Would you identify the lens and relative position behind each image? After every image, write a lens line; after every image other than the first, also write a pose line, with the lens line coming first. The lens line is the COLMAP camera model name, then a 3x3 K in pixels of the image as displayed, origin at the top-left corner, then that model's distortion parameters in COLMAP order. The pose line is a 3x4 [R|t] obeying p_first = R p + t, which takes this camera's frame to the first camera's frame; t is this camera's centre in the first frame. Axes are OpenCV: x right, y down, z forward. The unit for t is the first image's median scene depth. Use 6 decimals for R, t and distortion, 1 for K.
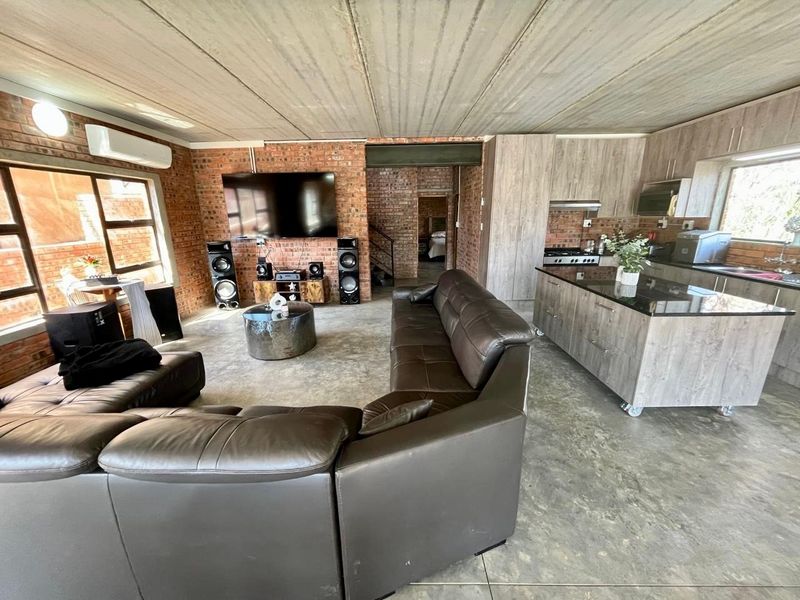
lens RADIAL K [[325.0, 0, 397.4], [0, 325.0, 299.7], [0, 0, 1]] dist [-0.003304, 0.000611]
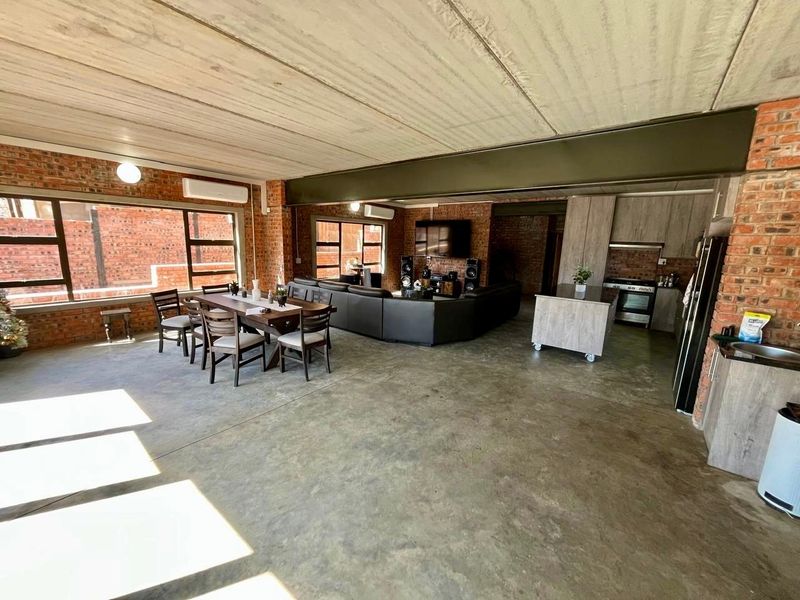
lens RADIAL K [[325.0, 0, 397.7], [0, 325.0, 301.3], [0, 0, 1]] dist [-0.003304, 0.000611]
pose [[0.799901, 0.146685, -0.581929, 0.611349], [-0.192415, 0.981163, -0.017168, 0.141096], [0.568449, 0.125704, 0.813058, -0.607024]]
